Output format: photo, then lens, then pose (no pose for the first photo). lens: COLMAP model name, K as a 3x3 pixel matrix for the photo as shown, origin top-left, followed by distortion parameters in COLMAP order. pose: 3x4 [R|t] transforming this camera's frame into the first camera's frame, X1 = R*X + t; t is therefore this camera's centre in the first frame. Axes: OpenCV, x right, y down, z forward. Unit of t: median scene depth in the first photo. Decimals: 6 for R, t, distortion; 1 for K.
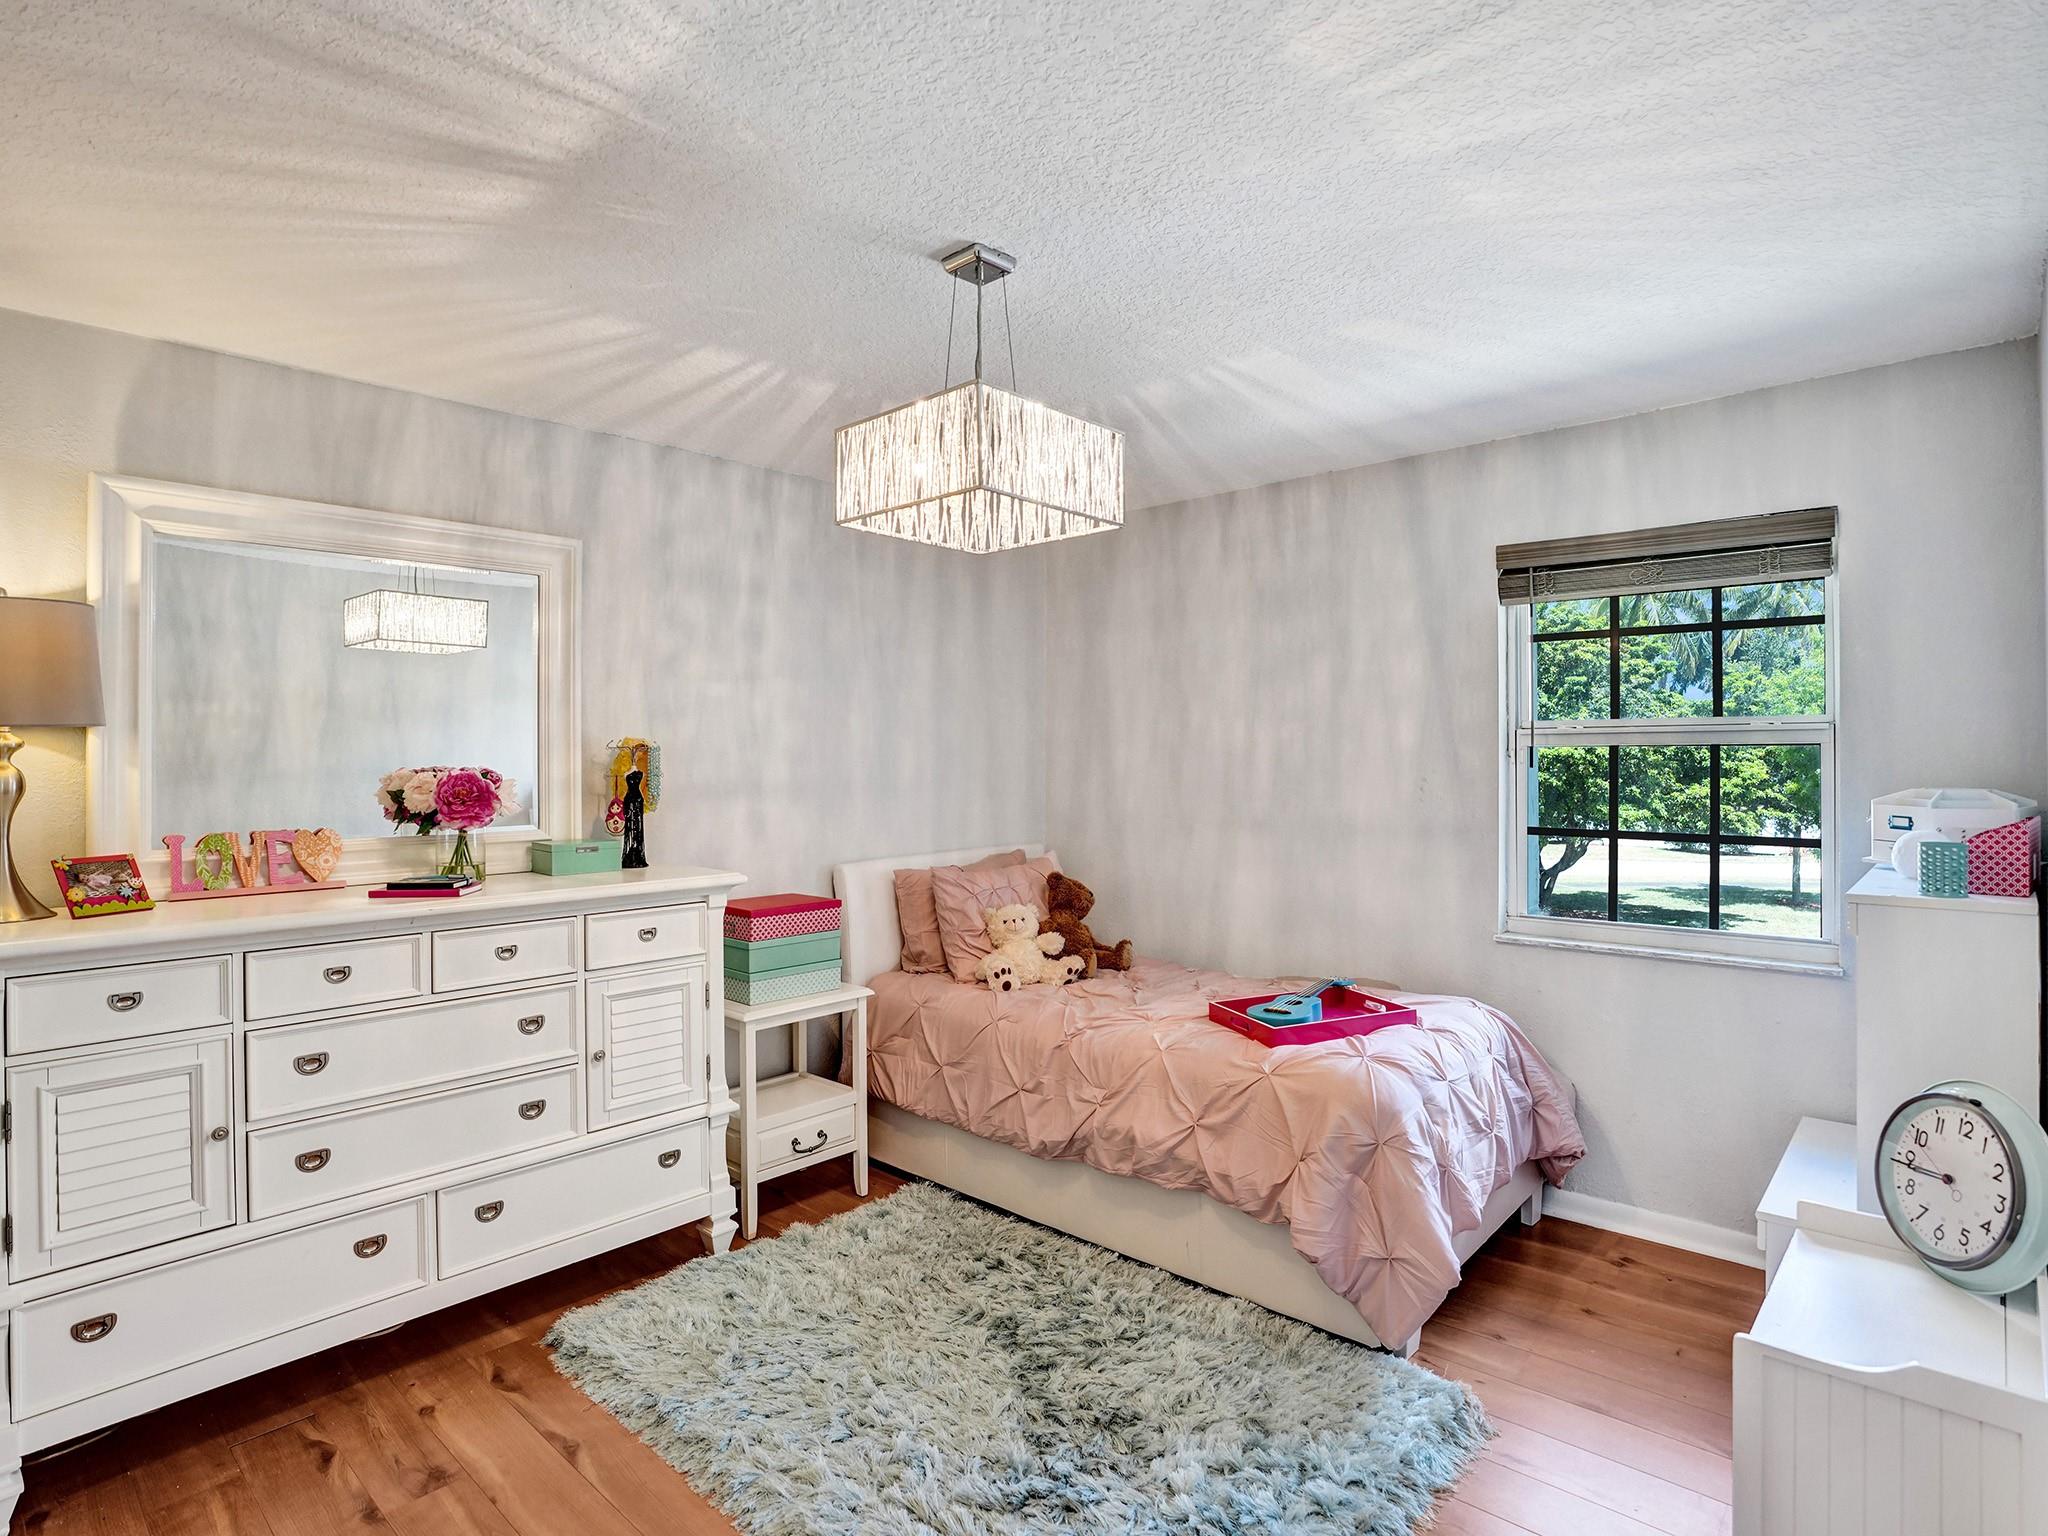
lens RADIAL K [[1079.9, 0, 1021.4], [0, 1079.9, 758.3], [0, 0, 1]] dist [-0.074103, 0.027940]
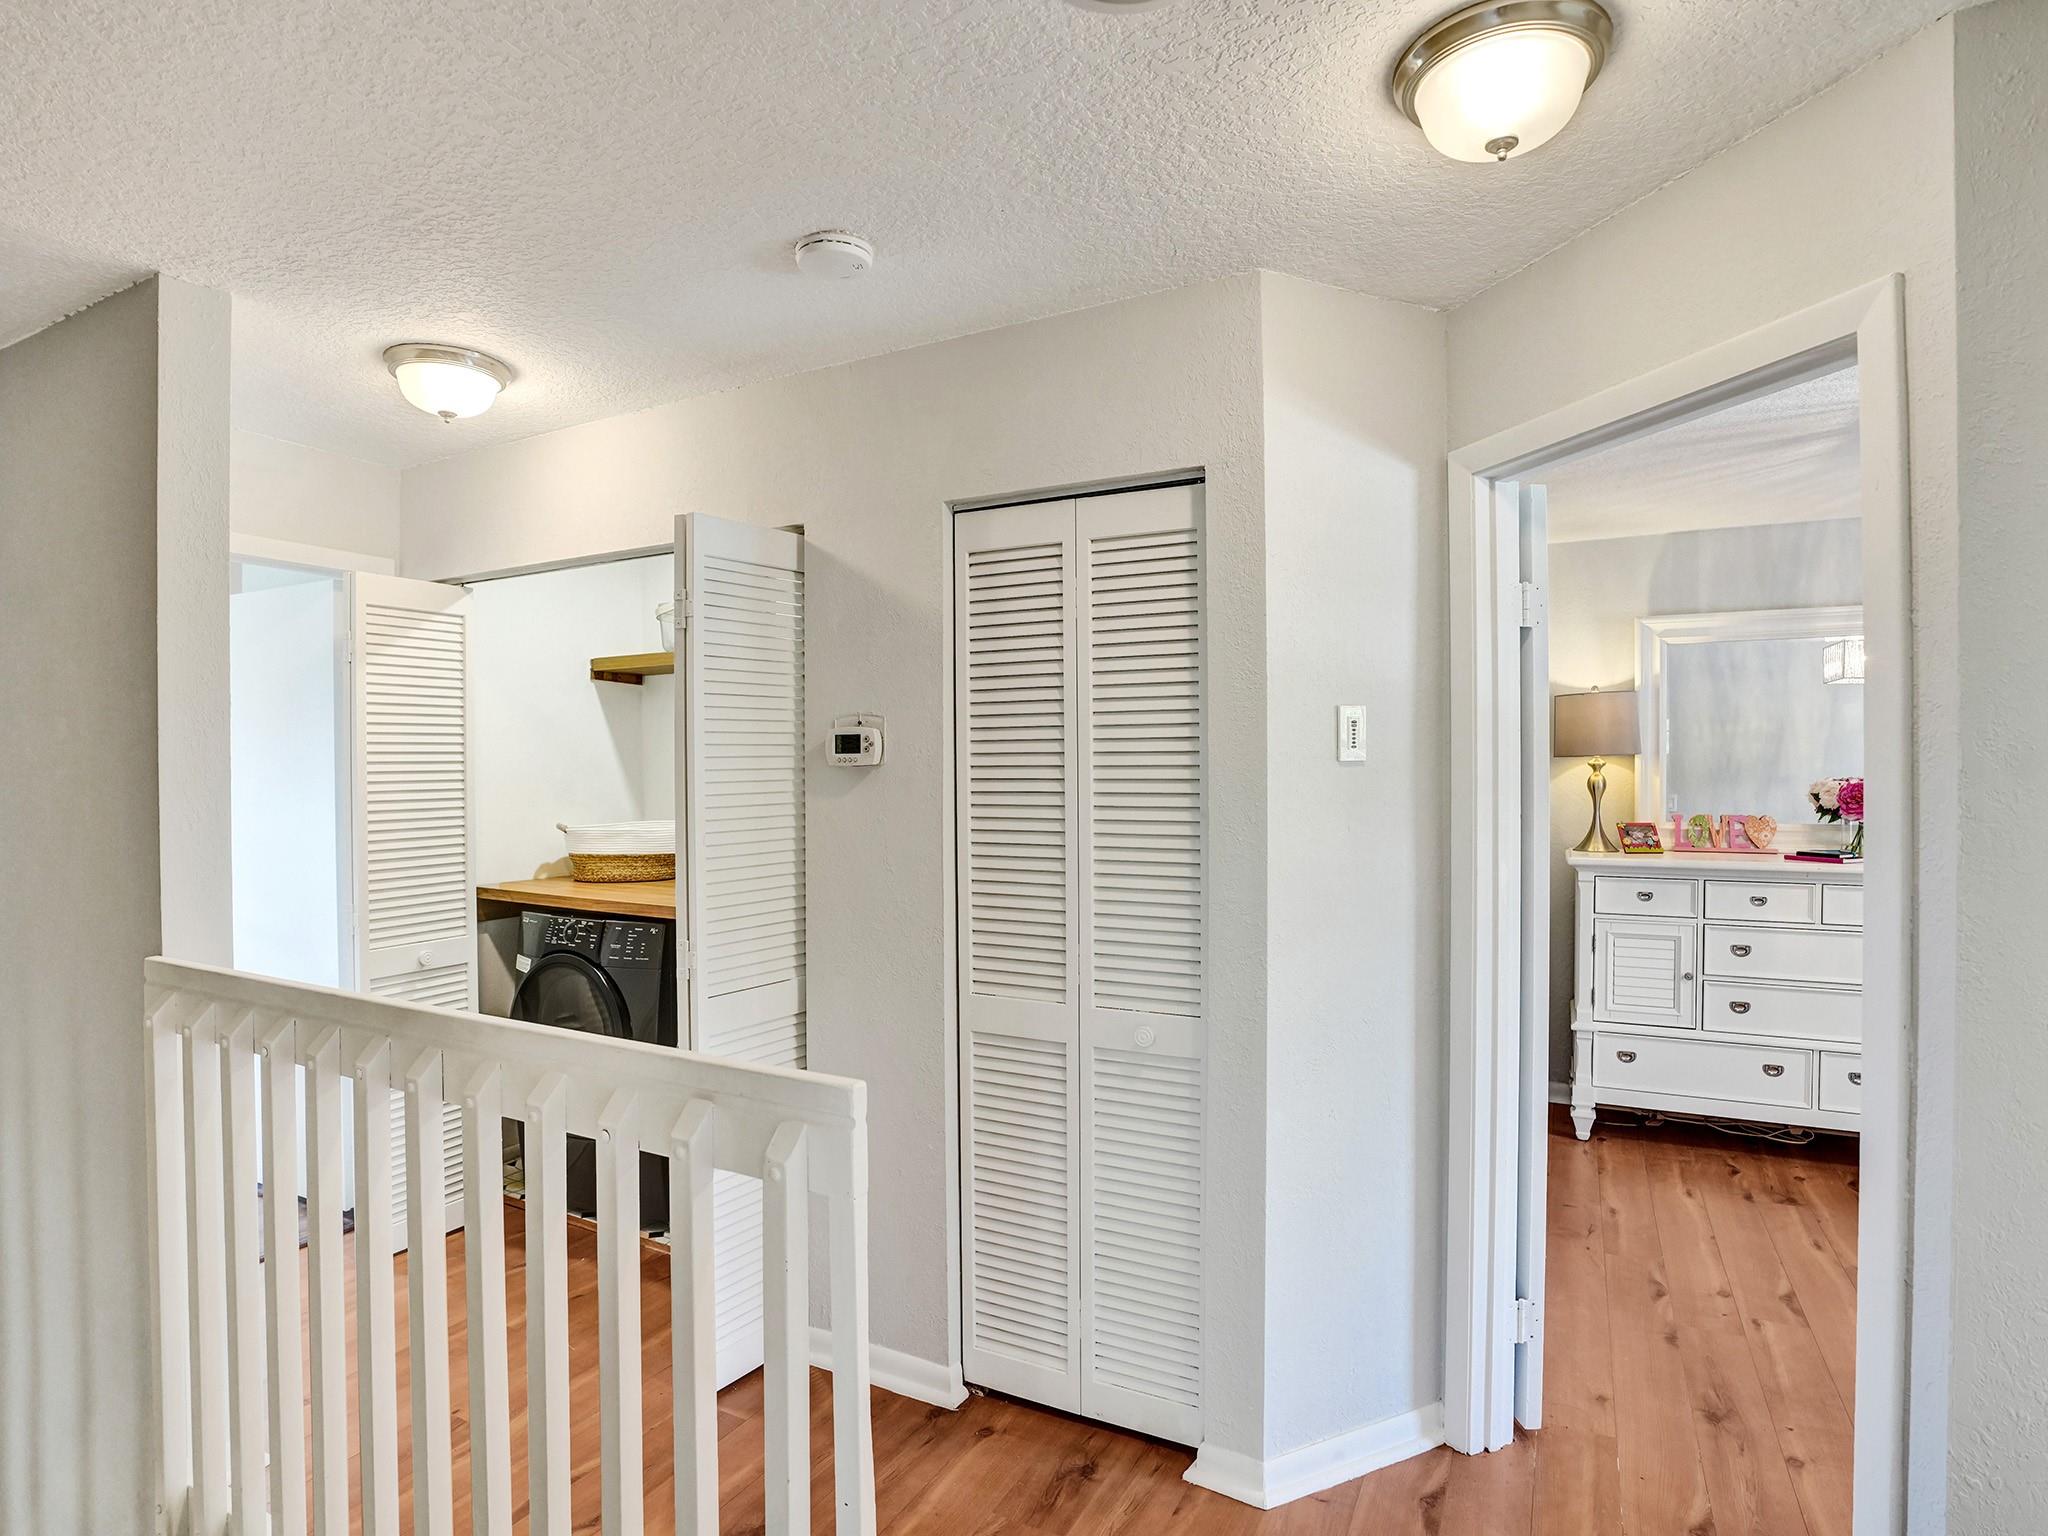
lens RADIAL K [[1079.9, 0, 1021.4], [0, 1079.9, 758.3], [0, 0, 1]] dist [-0.074103, 0.027940]
pose [[0.266111, -0.000197, -0.963942, 0.628775], [-0.000241, 1.000000, -0.000271, -0.021248], [0.963942, 0.000305, 0.266111, -0.565290]]
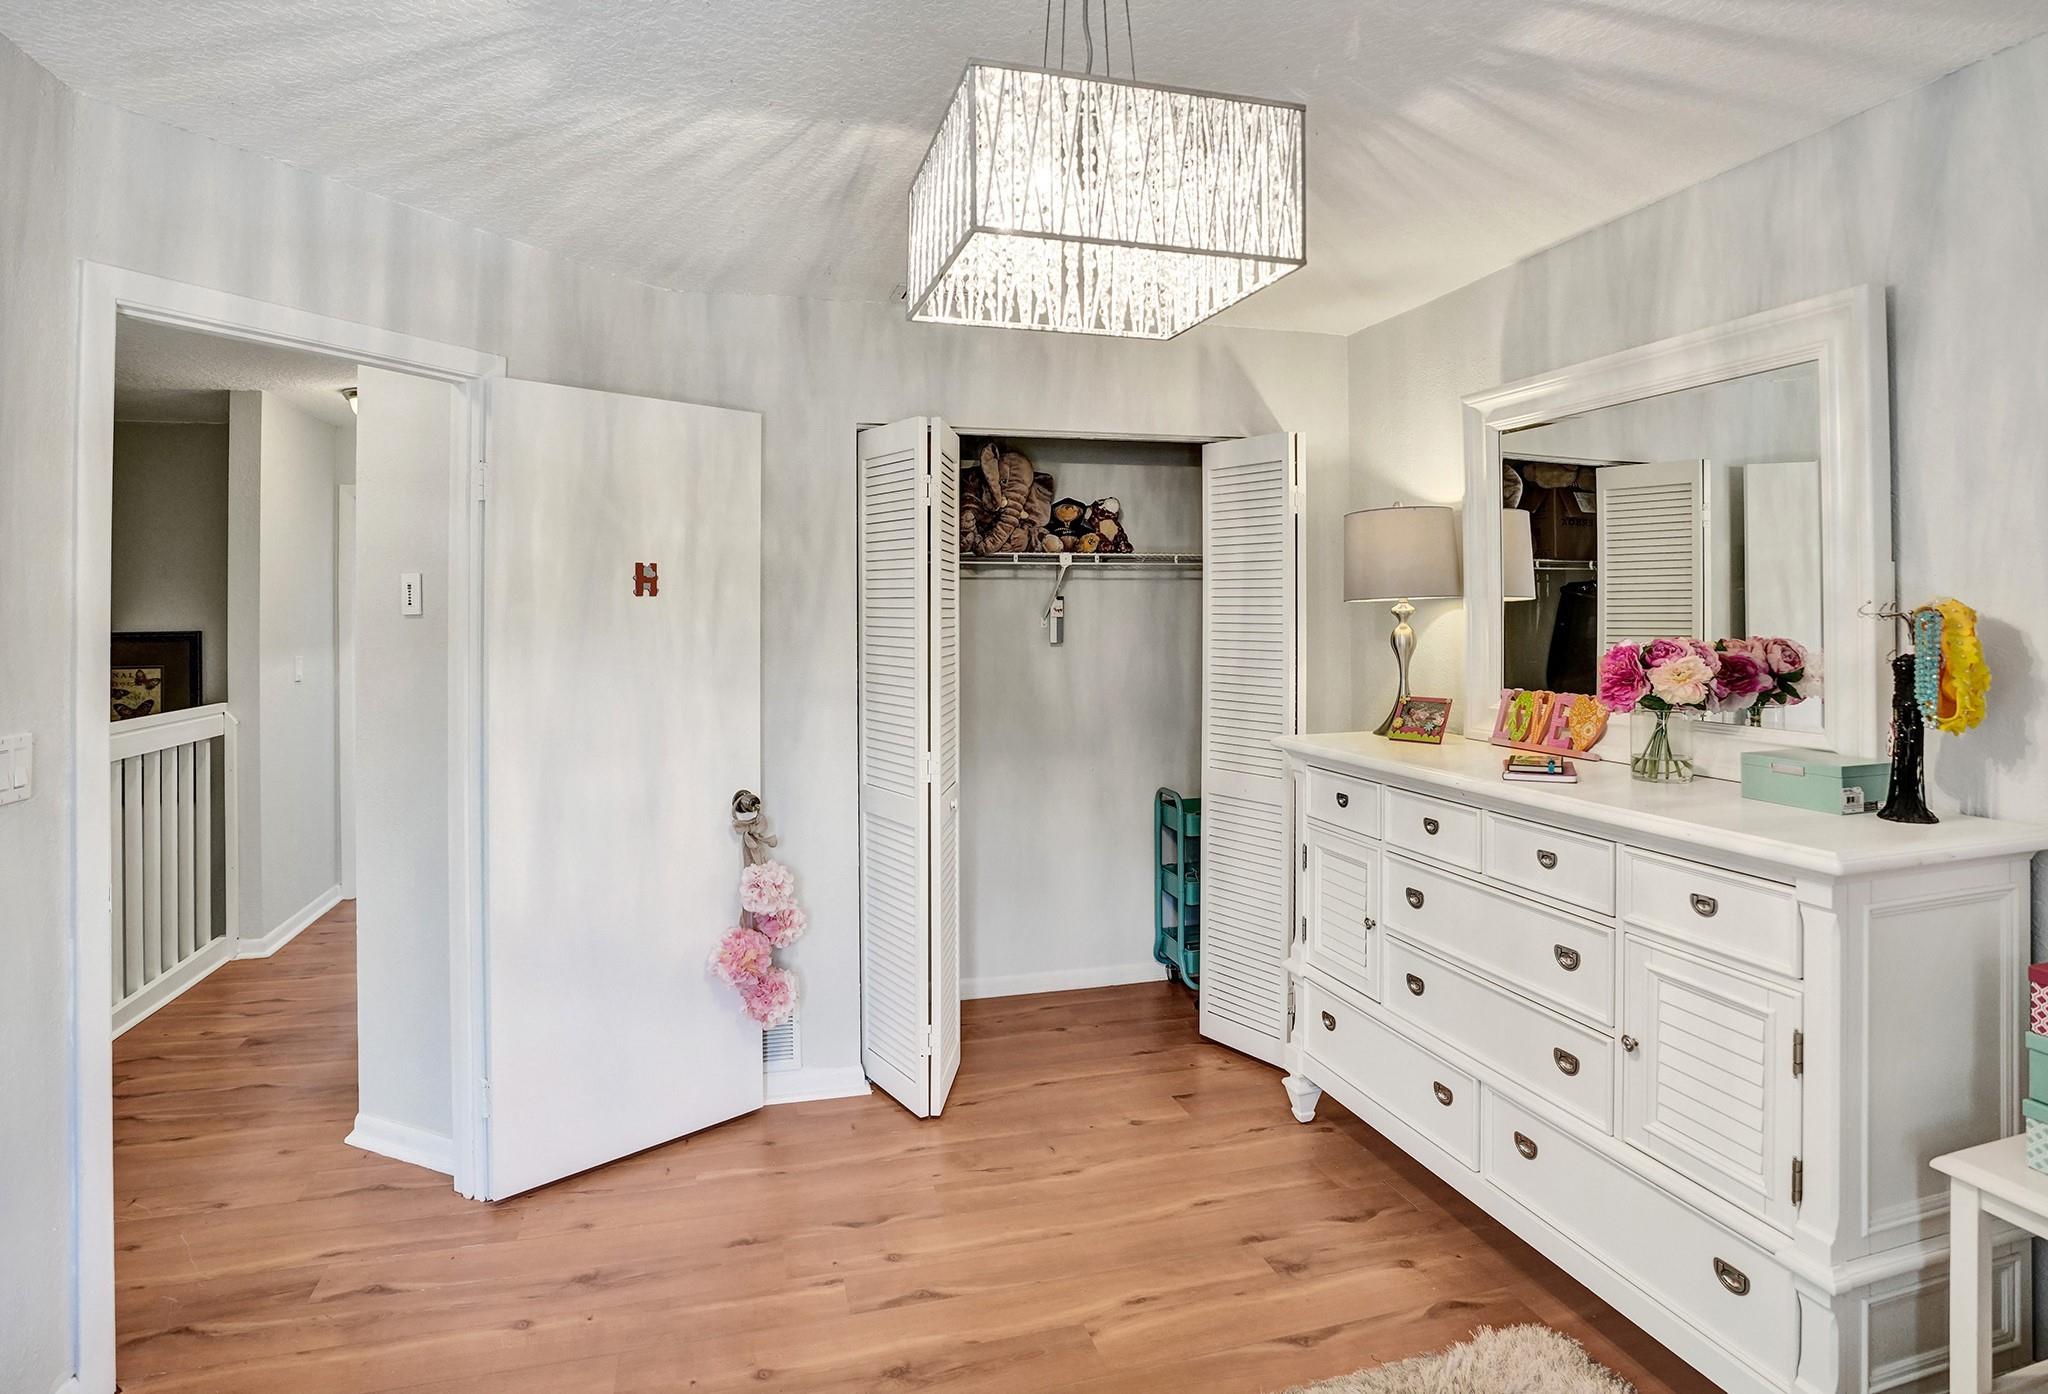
lens RADIAL K [[1079.5, 0, 1021.5], [0, 1079.5, 597.4], [0, 0, 1]] dist [-0.043508, 0.000171]
pose [[-0.515322, -0.000126, -0.856997, 0.495460], [0.008630, 0.999949, -0.005337, -0.026773], [0.856953, -0.010146, -0.515294, 1.167837]]
